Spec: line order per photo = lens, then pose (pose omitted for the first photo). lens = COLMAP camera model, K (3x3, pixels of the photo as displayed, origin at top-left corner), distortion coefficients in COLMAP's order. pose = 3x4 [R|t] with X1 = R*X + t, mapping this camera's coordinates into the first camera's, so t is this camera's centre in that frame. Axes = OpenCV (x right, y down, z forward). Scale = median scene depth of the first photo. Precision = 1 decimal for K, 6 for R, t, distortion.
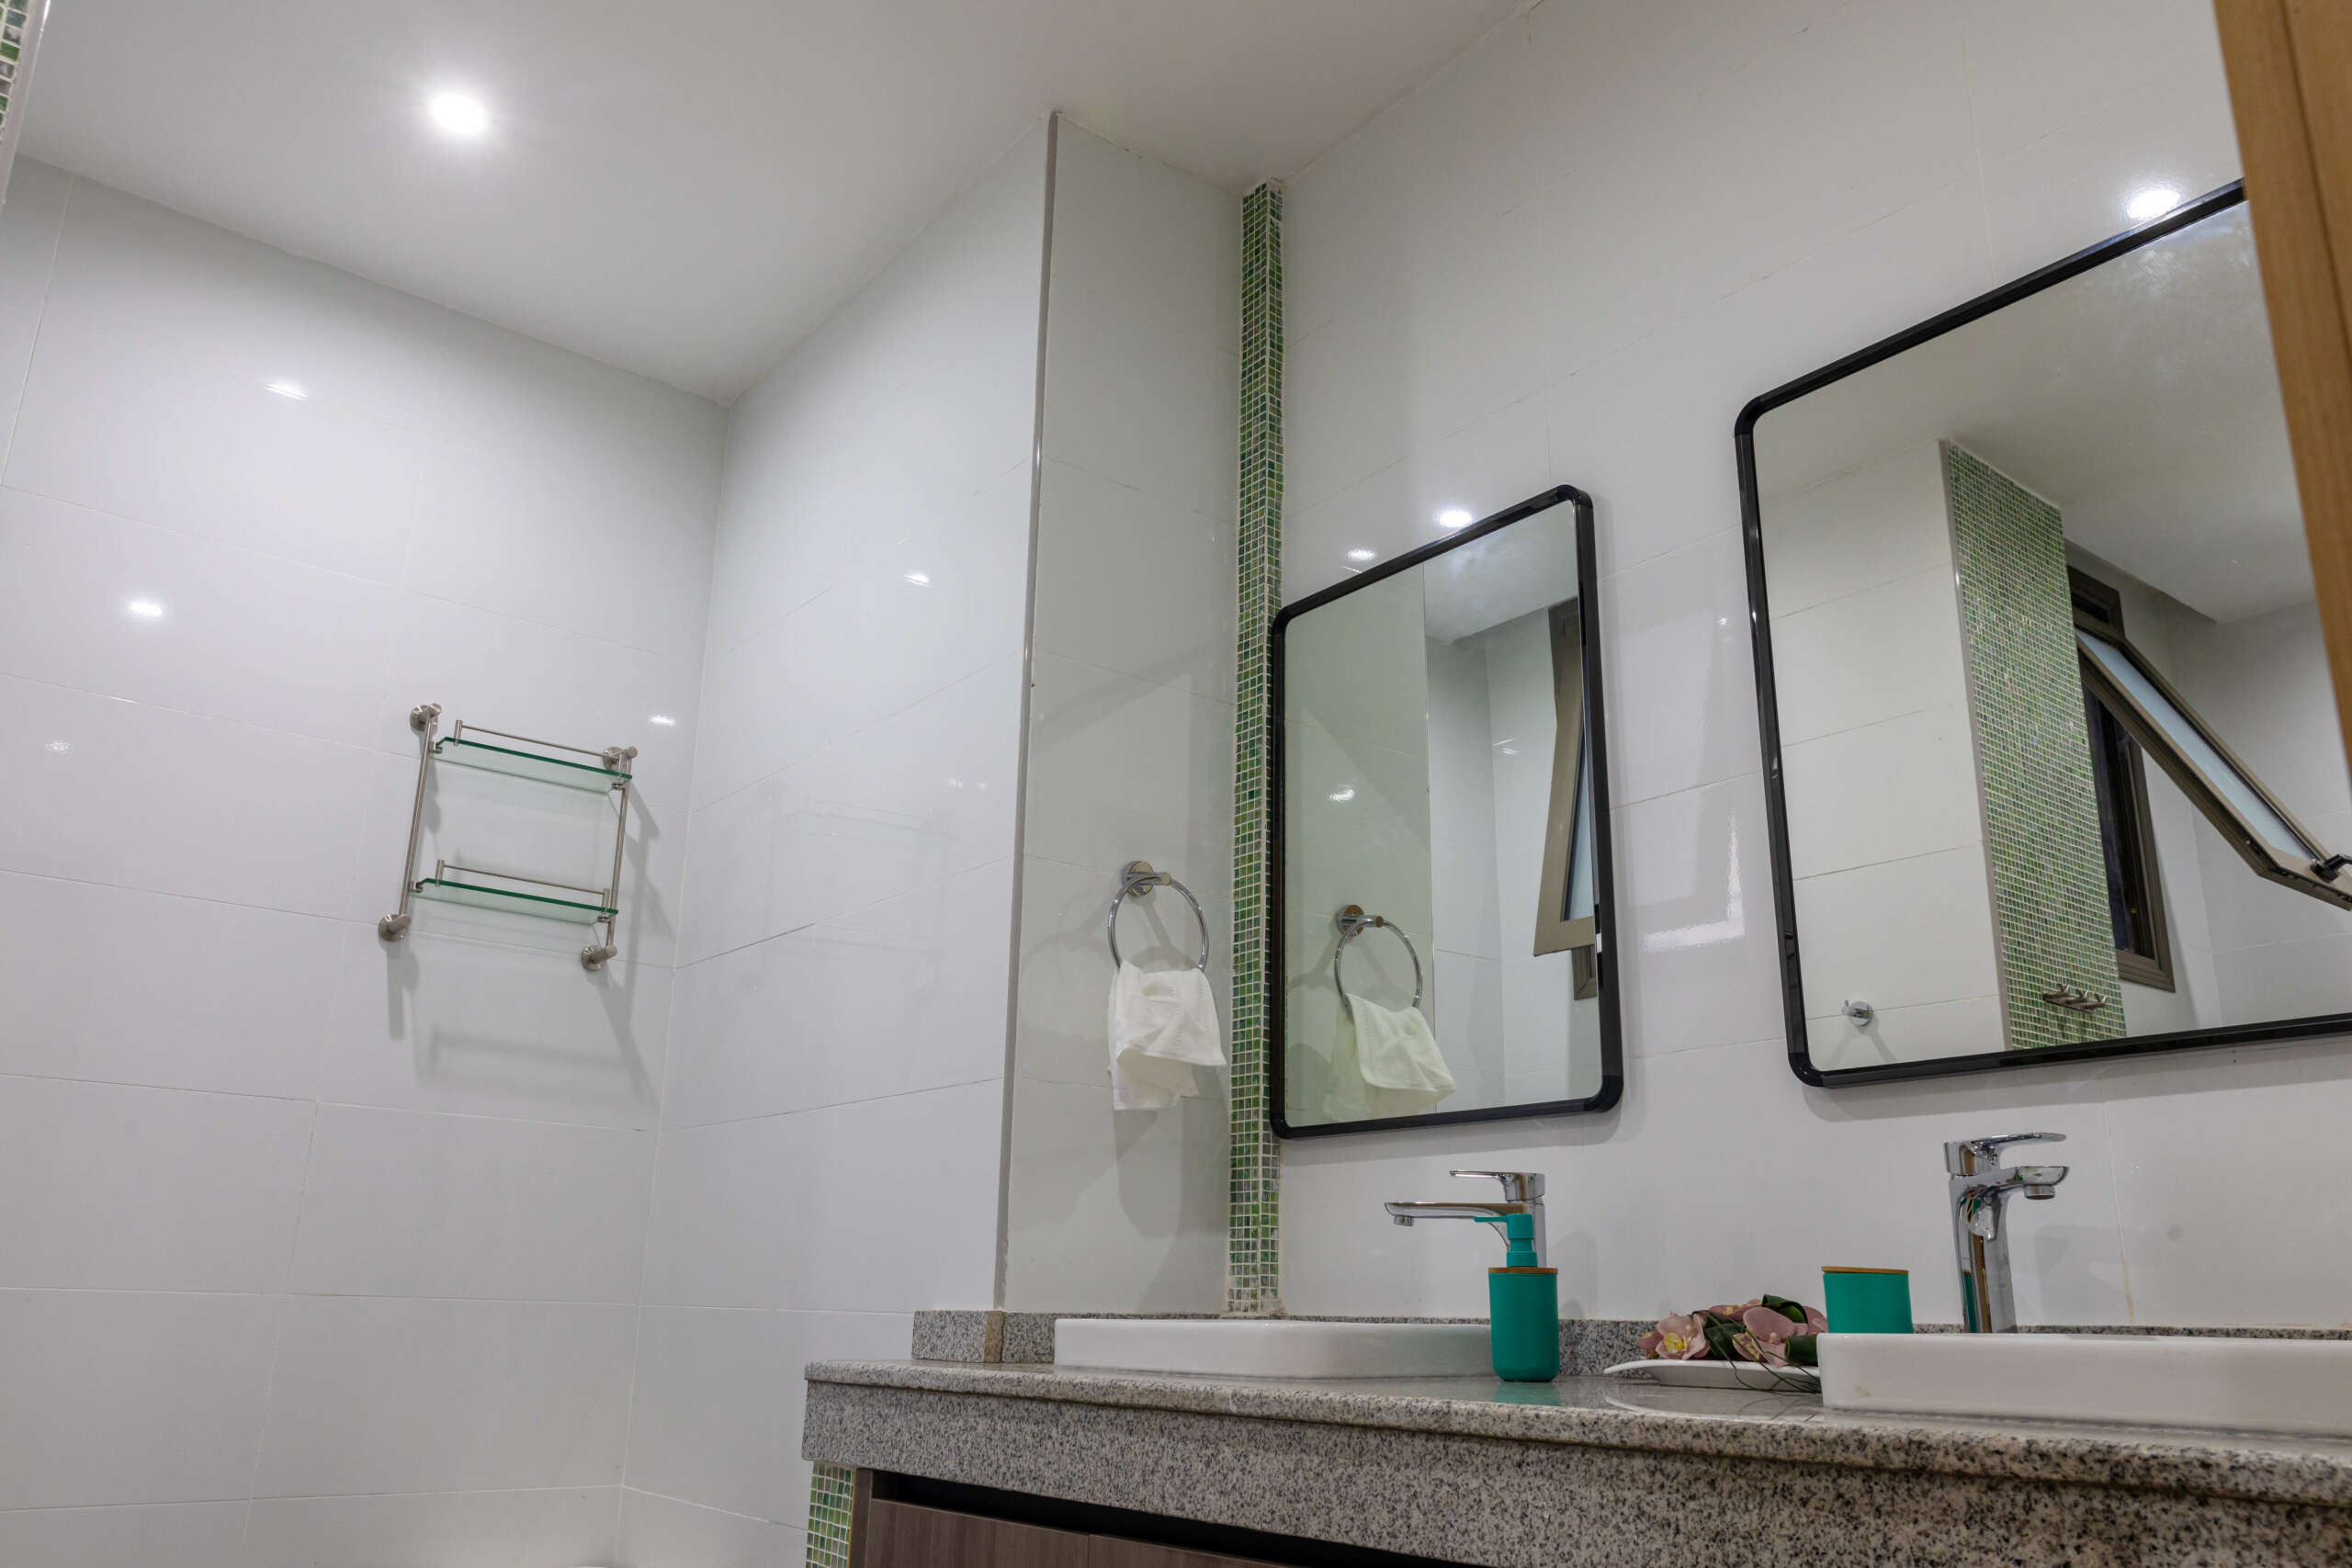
lens RADIAL K [[1717.7, 0, 1176.0], [0, 1717.7, 784.0], [0, 0, 1]] dist [-0.004196, -0.001260]
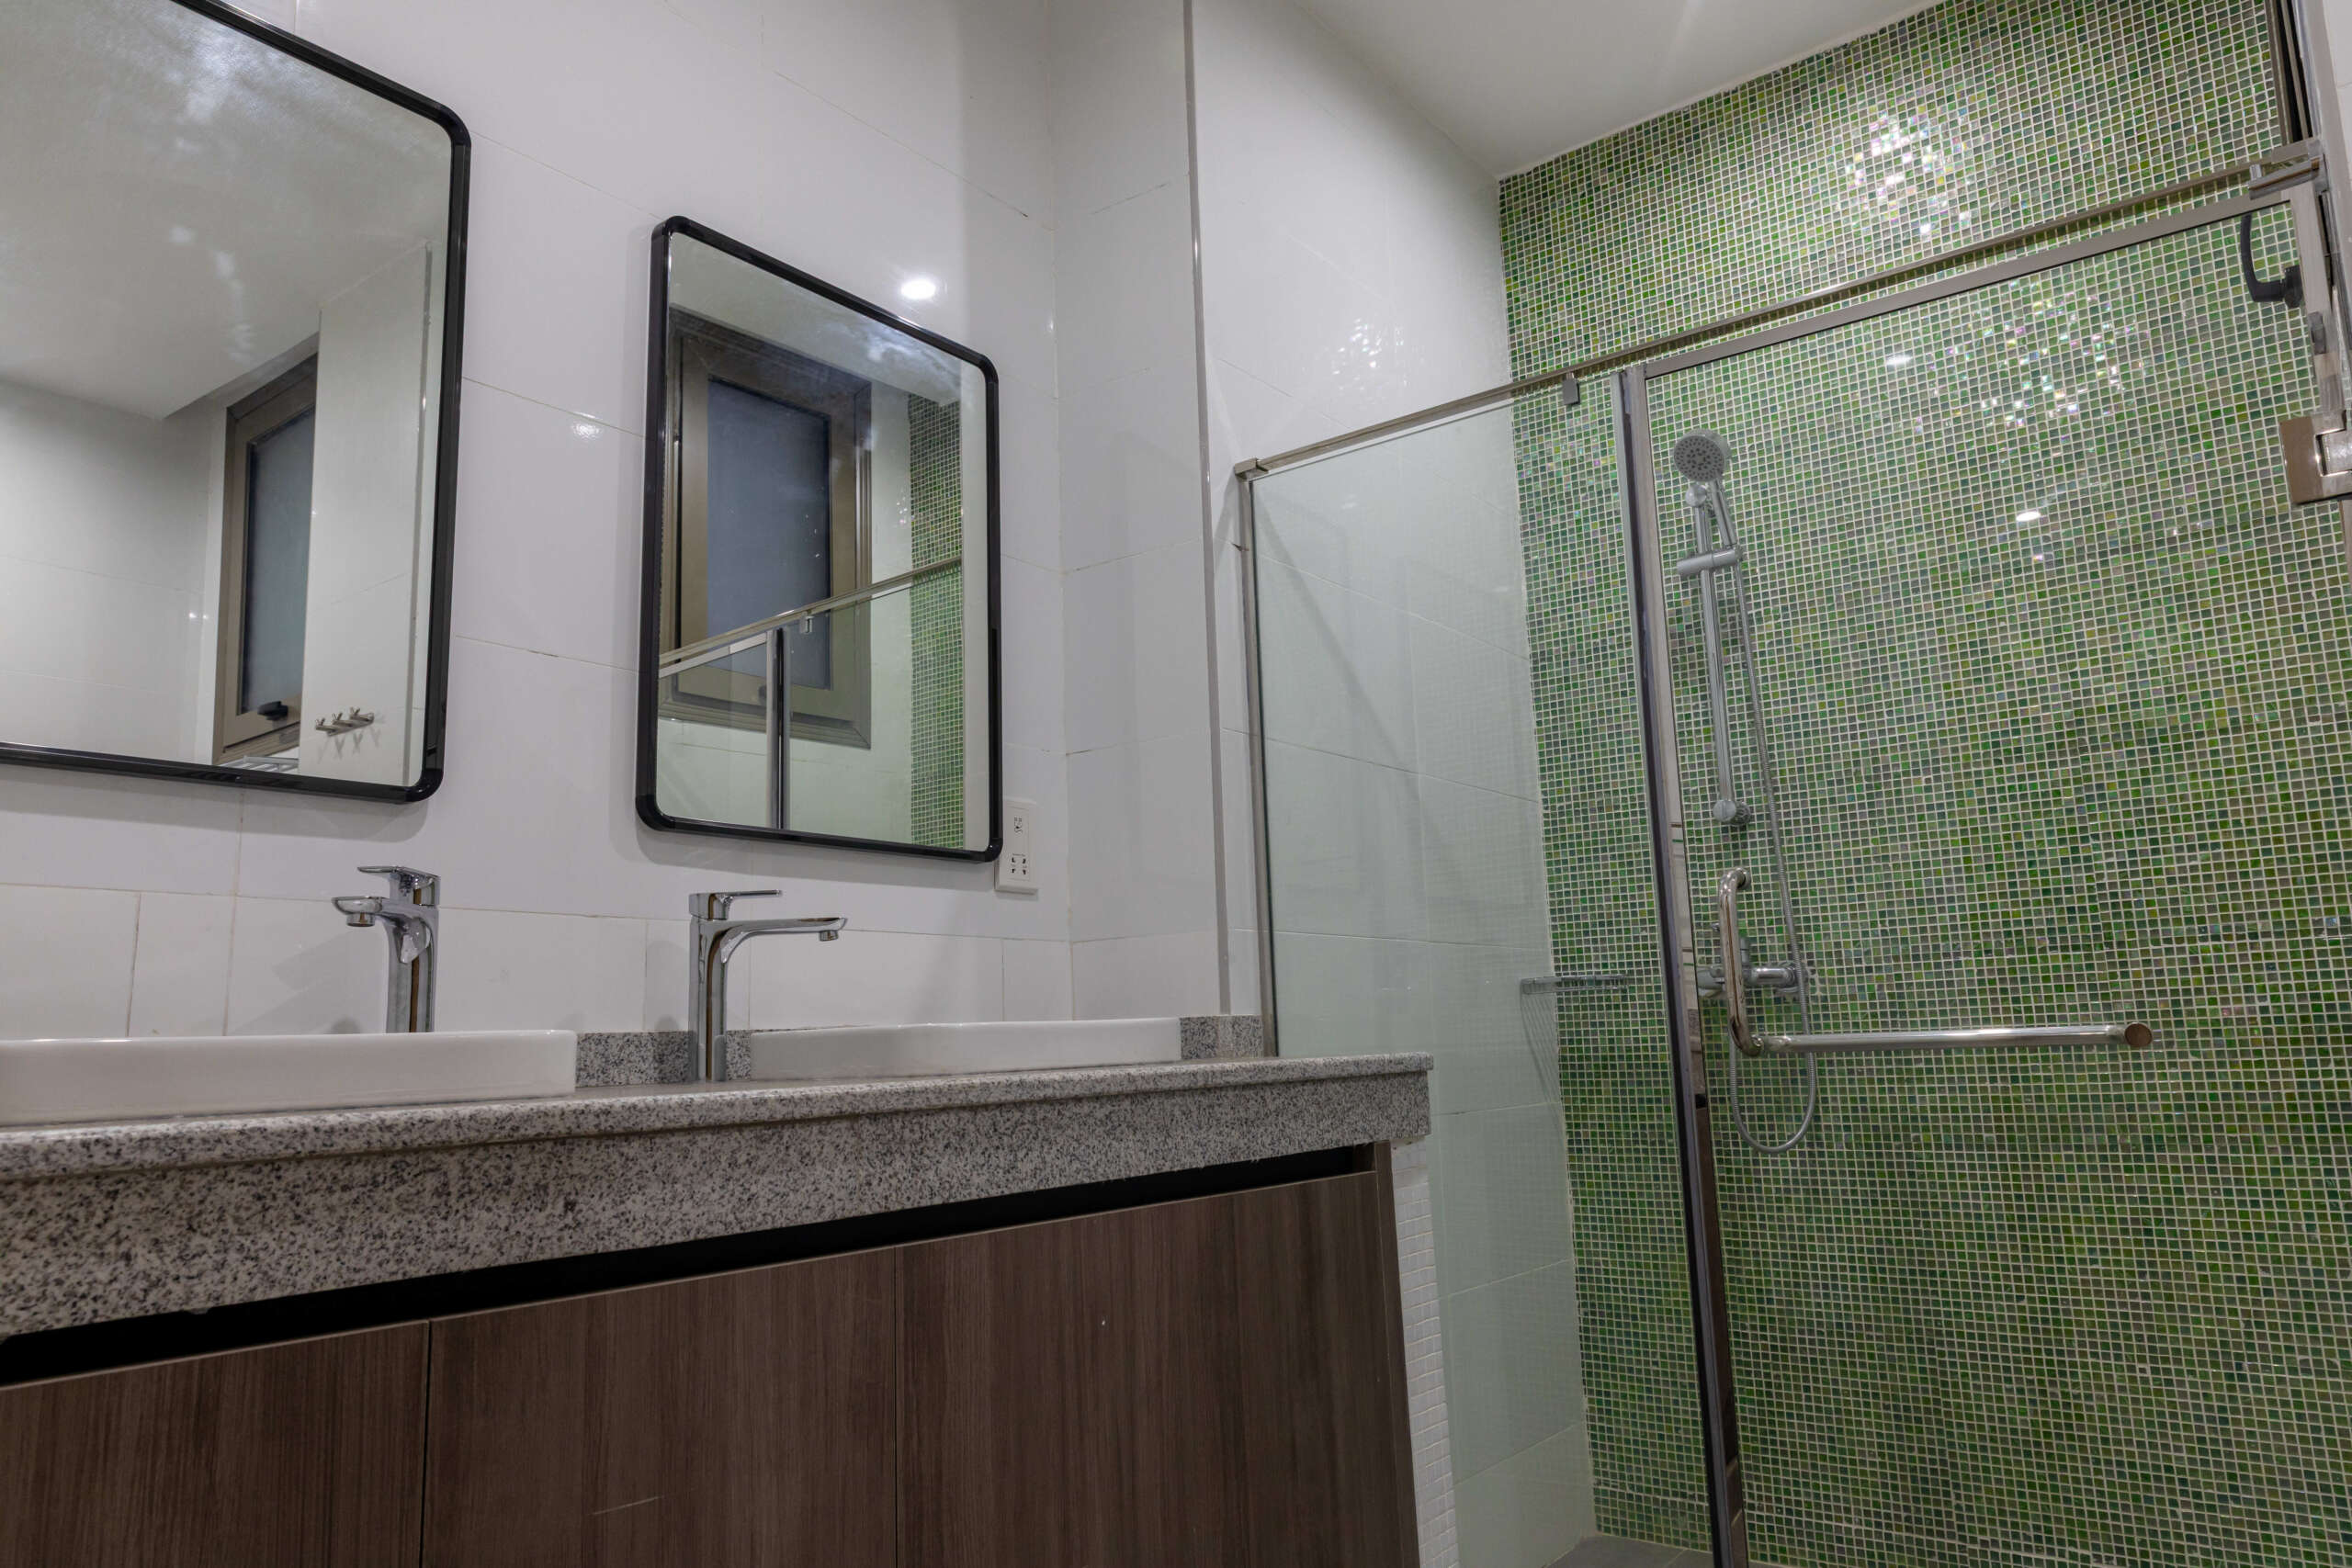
lens RADIAL K [[1571.3, 0, 1176.0], [0, 1571.3, 784.0], [0, 0, 1]] dist [0.017188, 0.000237]
pose [[-0.225144, 0.138112, 0.964487, -0.808752], [-0.280943, 0.938655, -0.199994, 0.284885], [-0.932942, -0.315993, -0.172531, 0.931874]]
